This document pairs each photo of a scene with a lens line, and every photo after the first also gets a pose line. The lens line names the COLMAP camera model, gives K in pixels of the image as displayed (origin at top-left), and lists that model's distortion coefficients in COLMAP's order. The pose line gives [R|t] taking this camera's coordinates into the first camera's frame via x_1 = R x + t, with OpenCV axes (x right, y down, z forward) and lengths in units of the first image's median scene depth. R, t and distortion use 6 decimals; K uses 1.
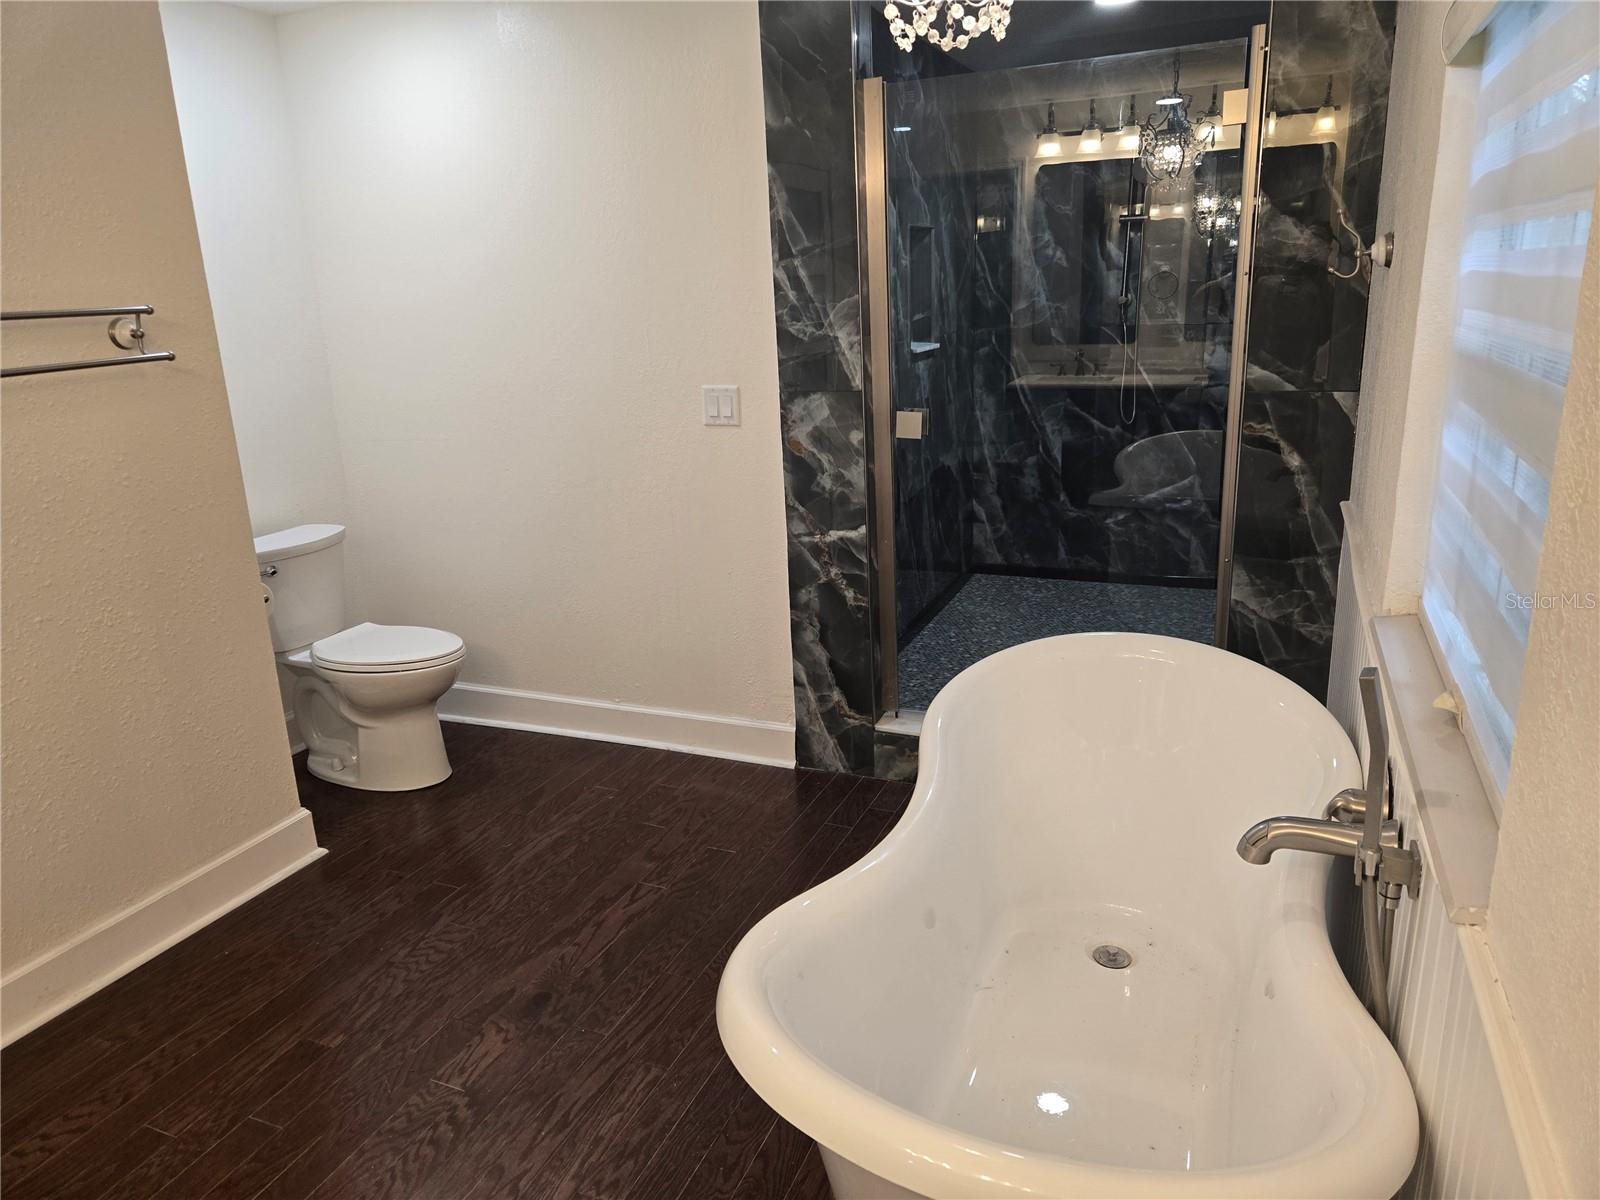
lens RADIAL K [[1069.8, 0, 800.2], [0, 1069.8, 584.5], [0, 0, 1]] dist [0.071123, -0.060304]
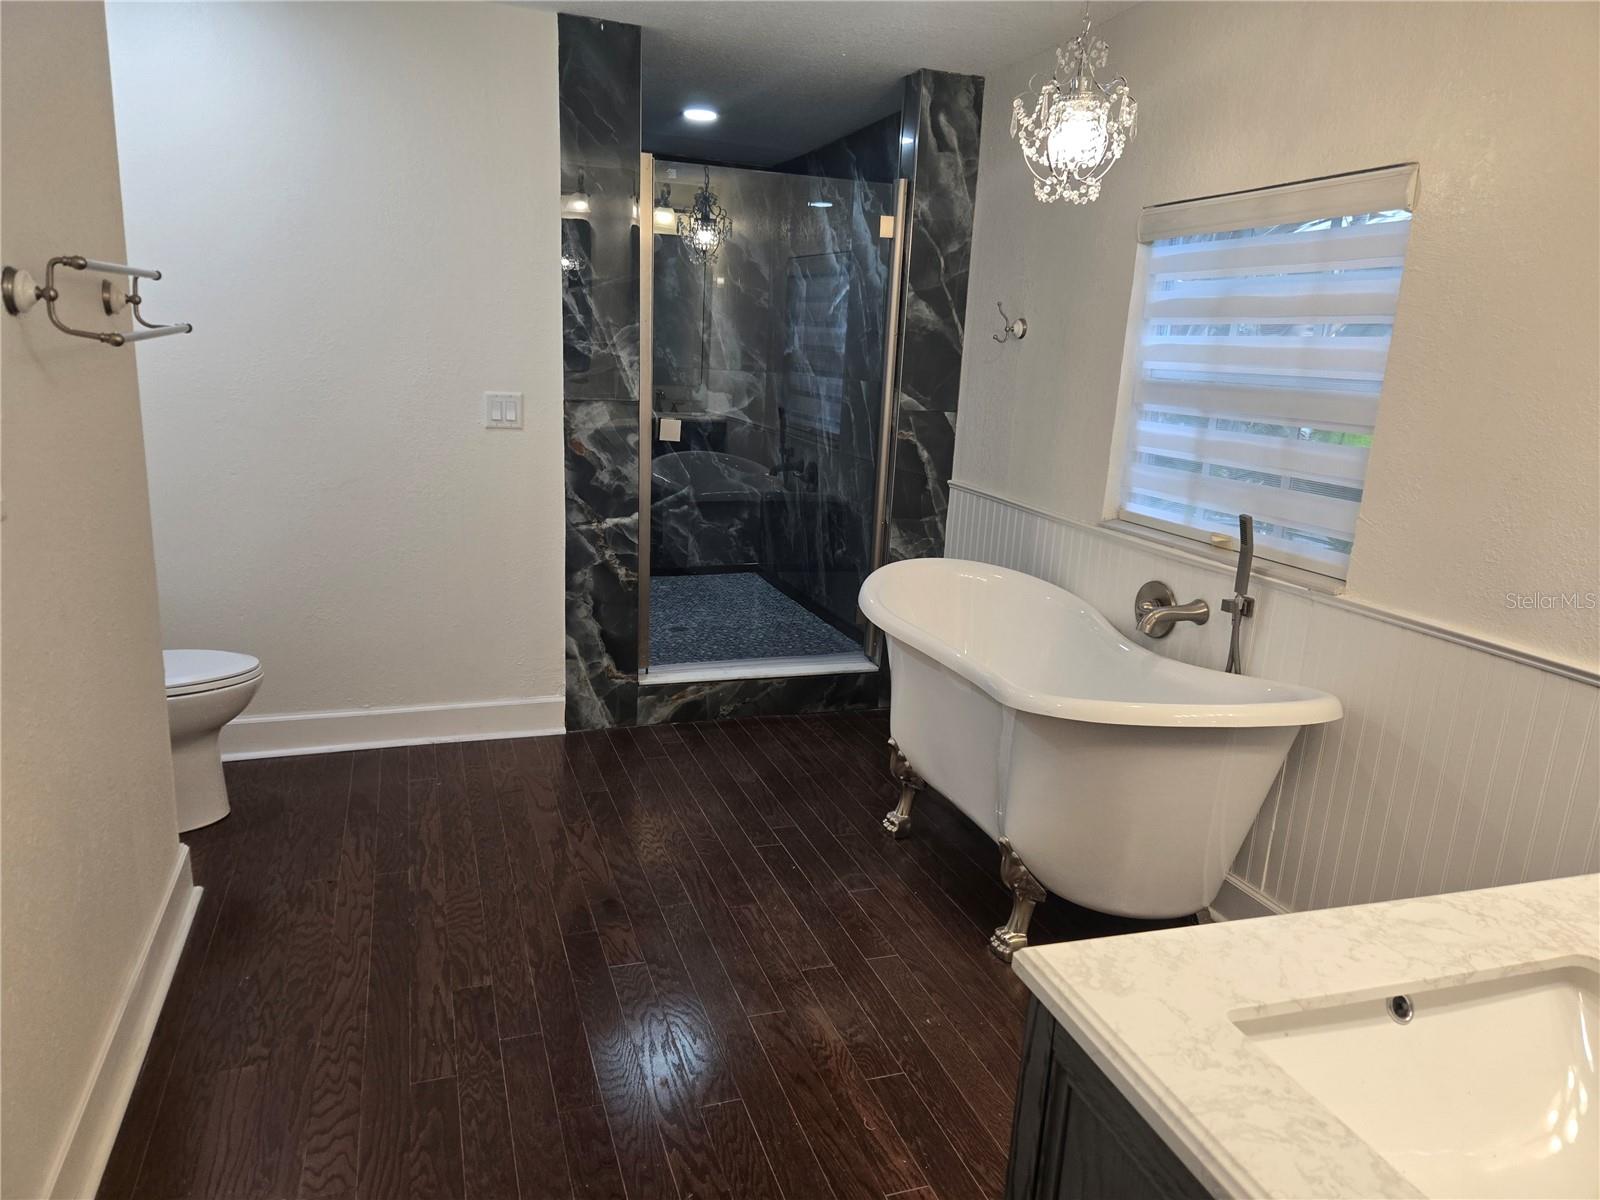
lens RADIAL K [[1066.3, 0, 800.0], [0, 1066.3, 600.0], [0, 0, 1]] dist [0.052836, -0.001308]
pose [[0.728735, -0.087669, 0.679161, -0.620160], [0.107269, 0.994142, 0.013229, 0.046001], [-0.676342, 0.063213, 0.733870, -0.006377]]
